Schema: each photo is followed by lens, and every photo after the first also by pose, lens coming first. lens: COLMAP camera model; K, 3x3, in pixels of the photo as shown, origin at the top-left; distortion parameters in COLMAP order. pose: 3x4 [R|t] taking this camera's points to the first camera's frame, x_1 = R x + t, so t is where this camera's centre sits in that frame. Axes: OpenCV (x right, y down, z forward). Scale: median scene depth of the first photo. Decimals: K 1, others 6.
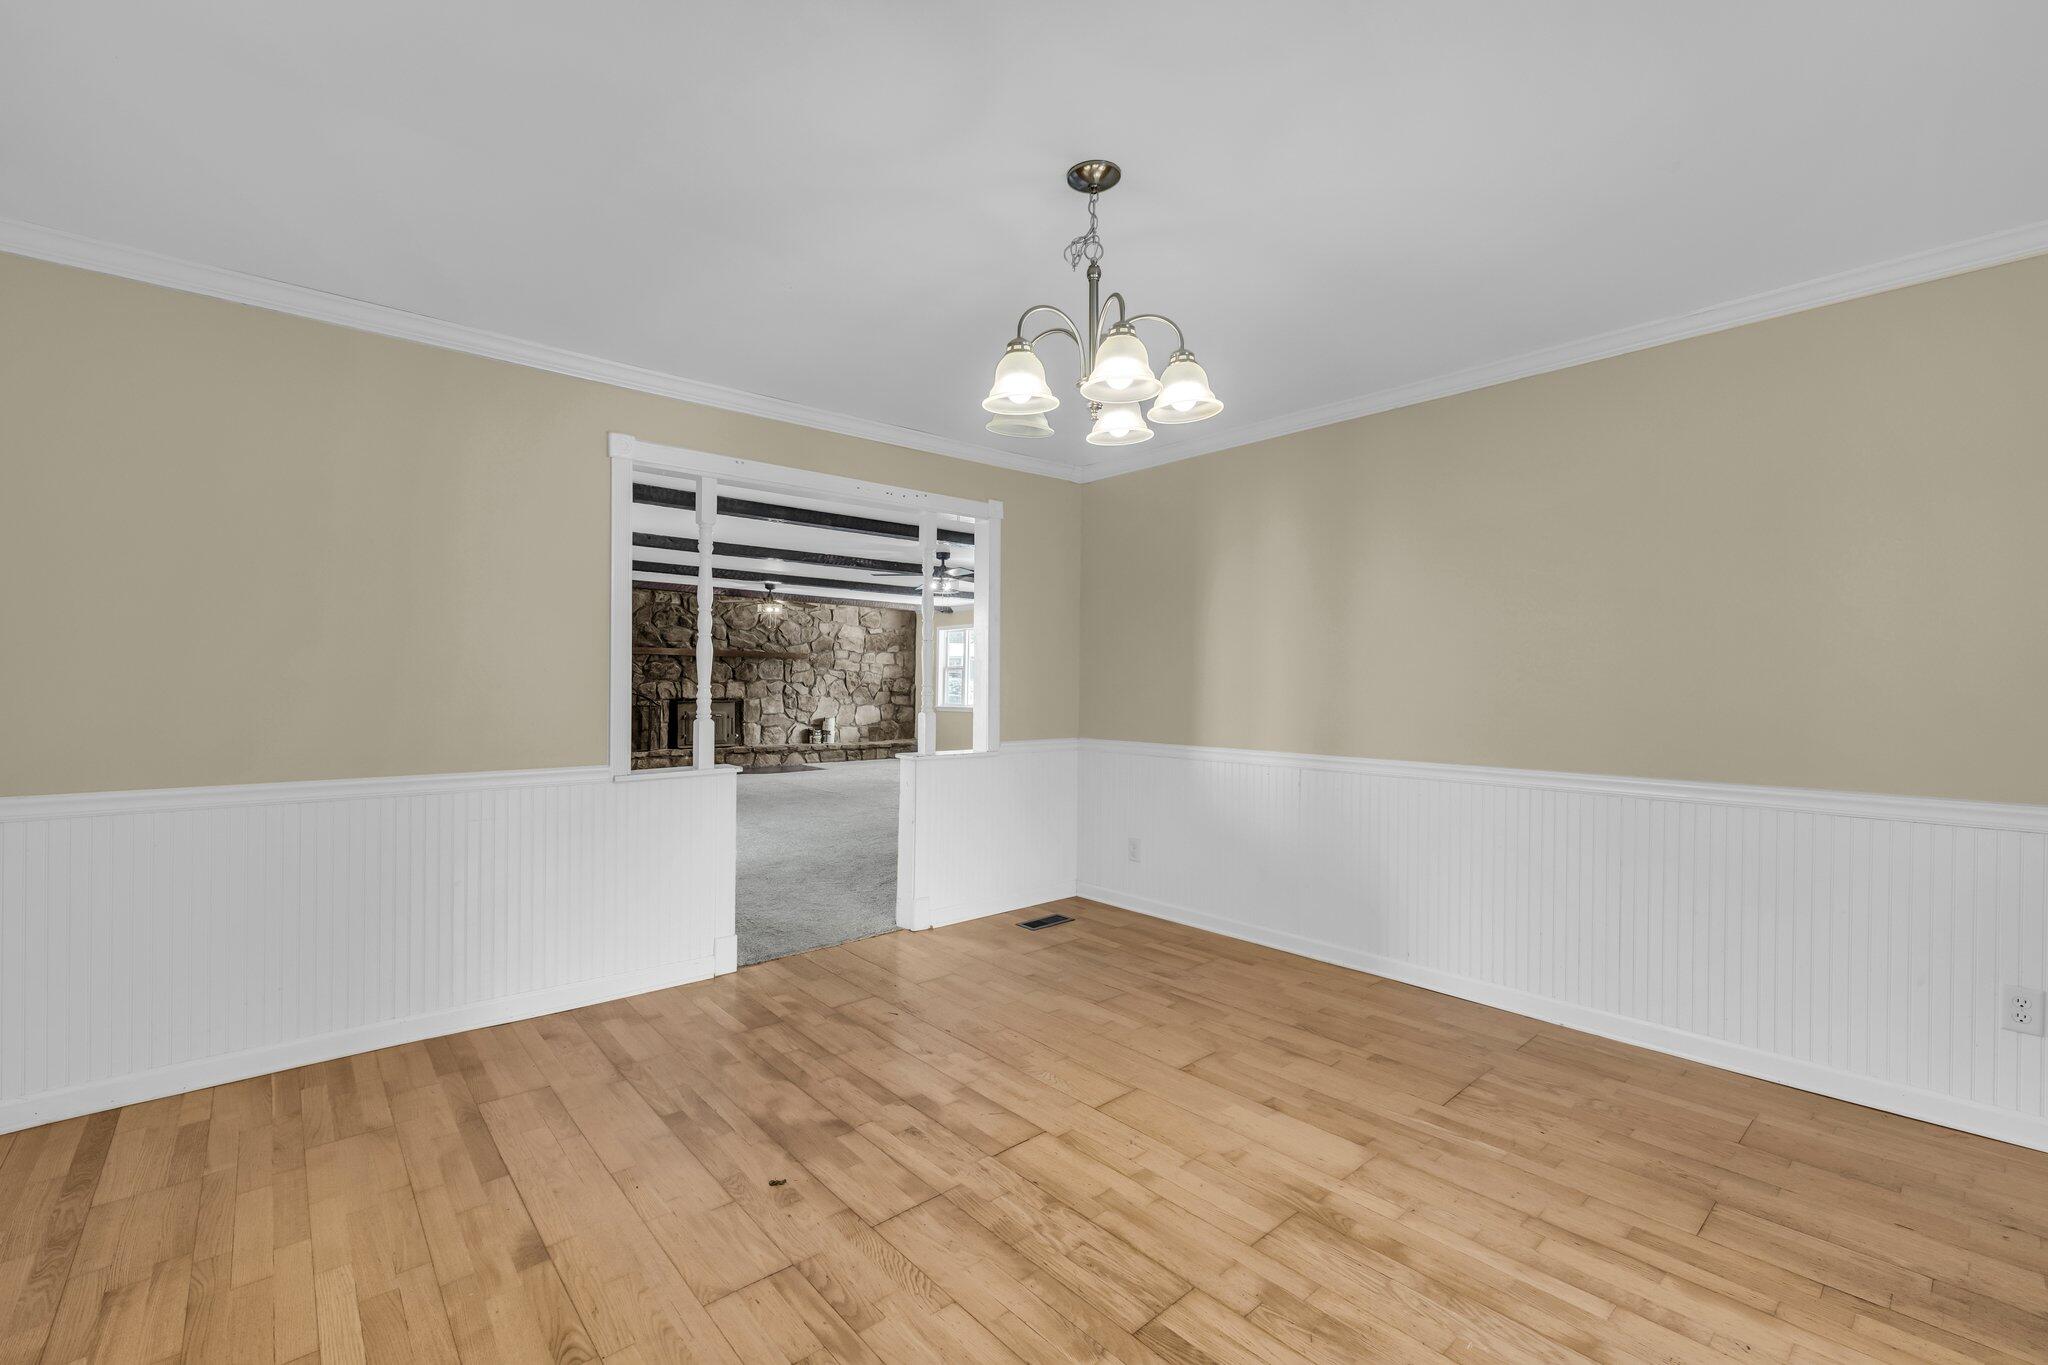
lens RADIAL K [[857.7, 0, 1024.0], [0, 857.7, 682.5], [0, 0, 1]] dist [-0.000888, -0.000045]
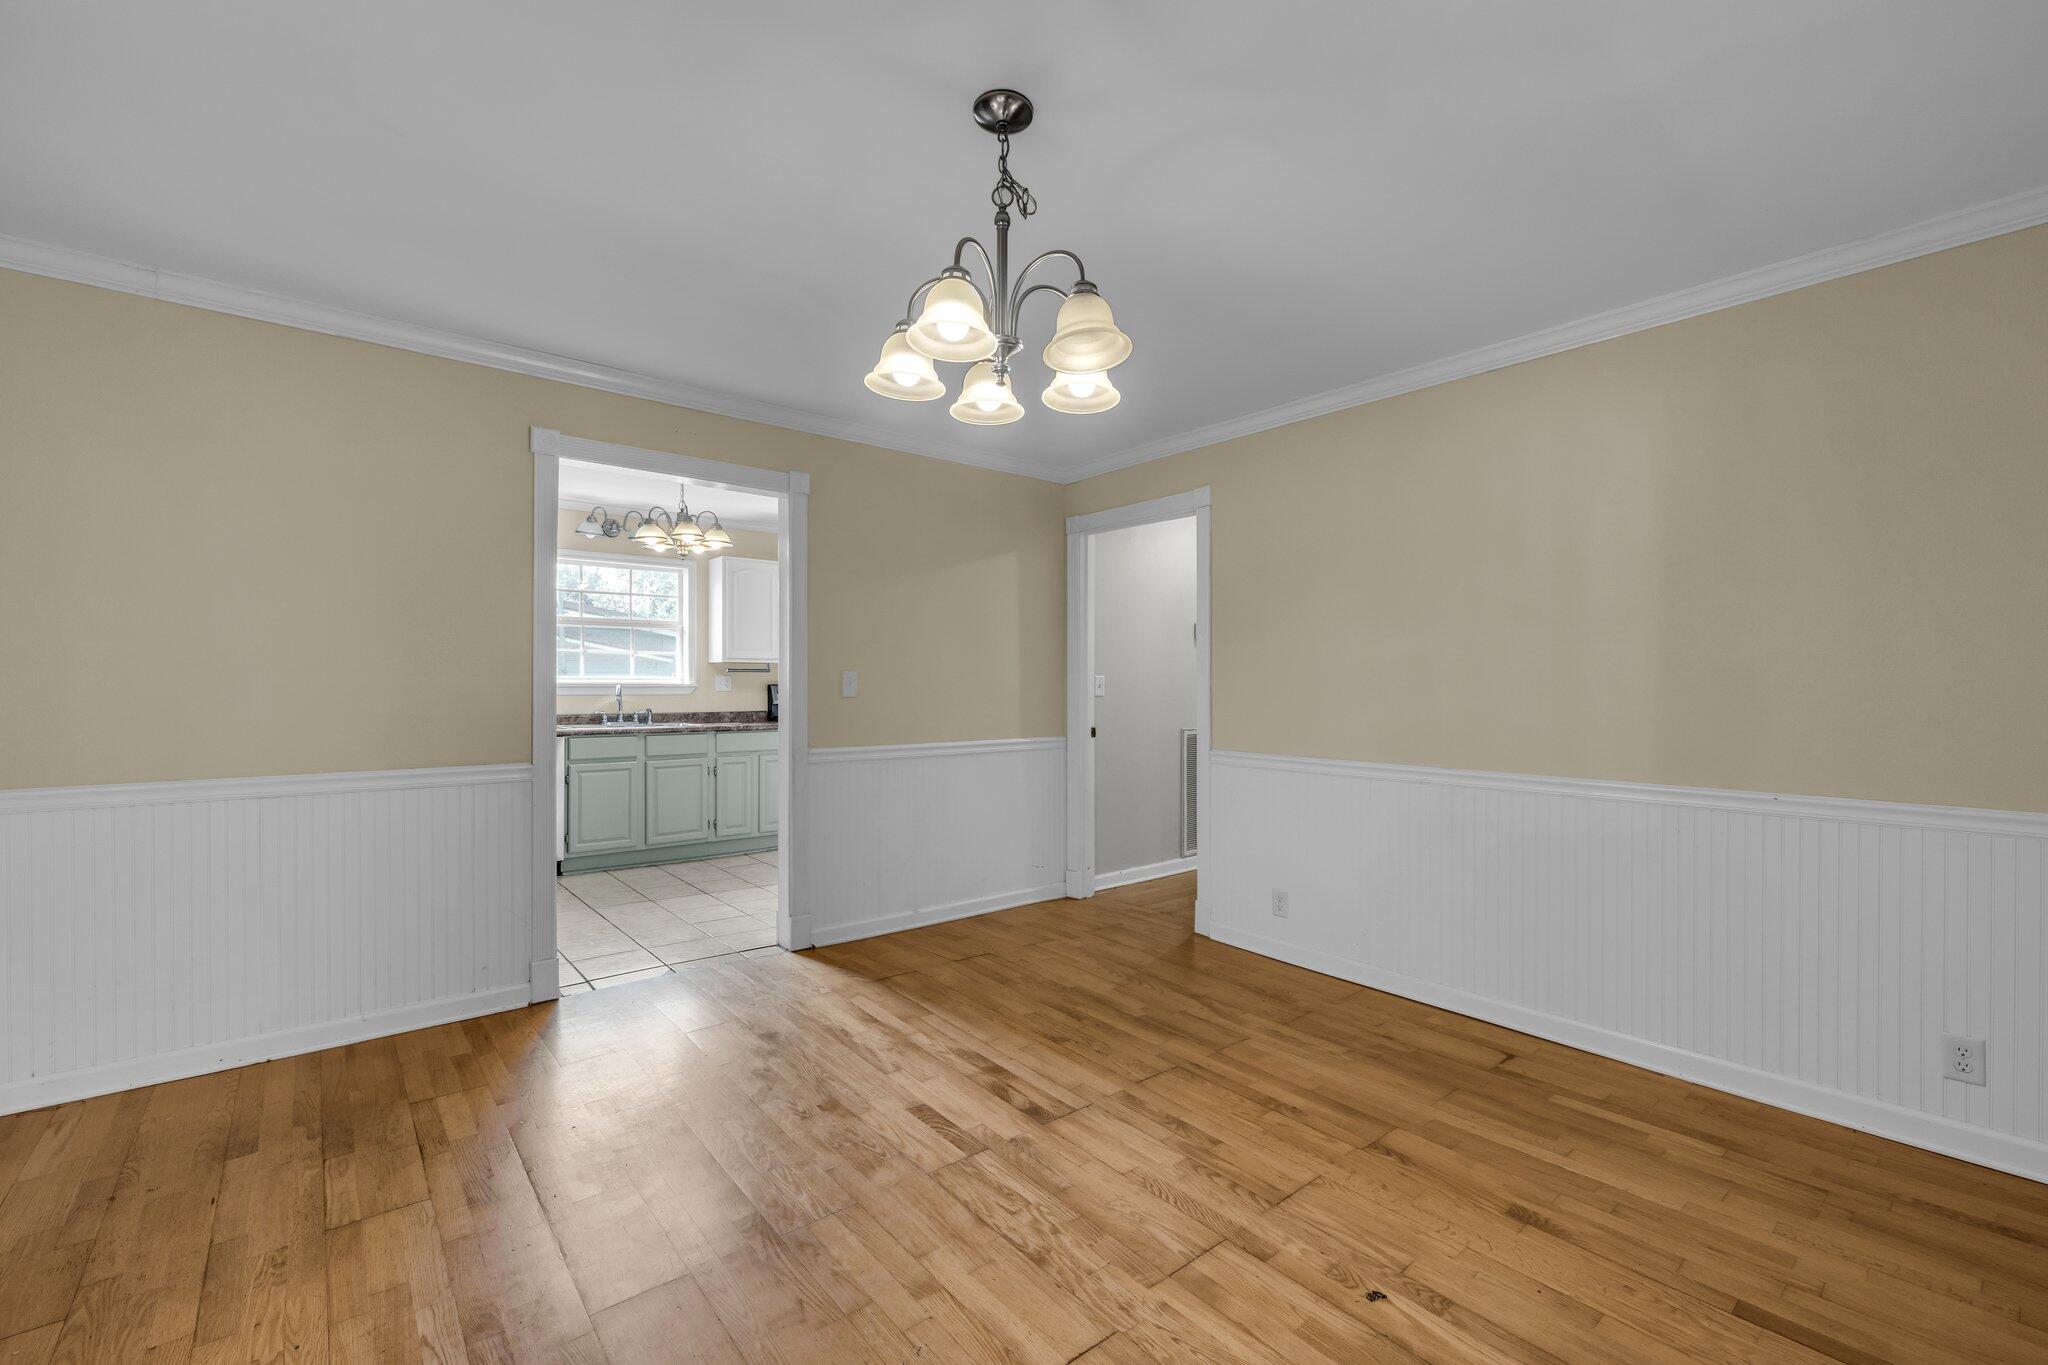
lens RADIAL K [[857.7, 0, 1024.0], [0, 857.7, 682.5], [0, 0, 1]] dist [-0.000888, -0.000045]
pose [[-0.999566, -0.008352, 0.028240, 0.029629], [-0.008399, 0.999964, -0.001545, 0.005411], [-0.028226, -0.001781, -0.999600, 1.957369]]
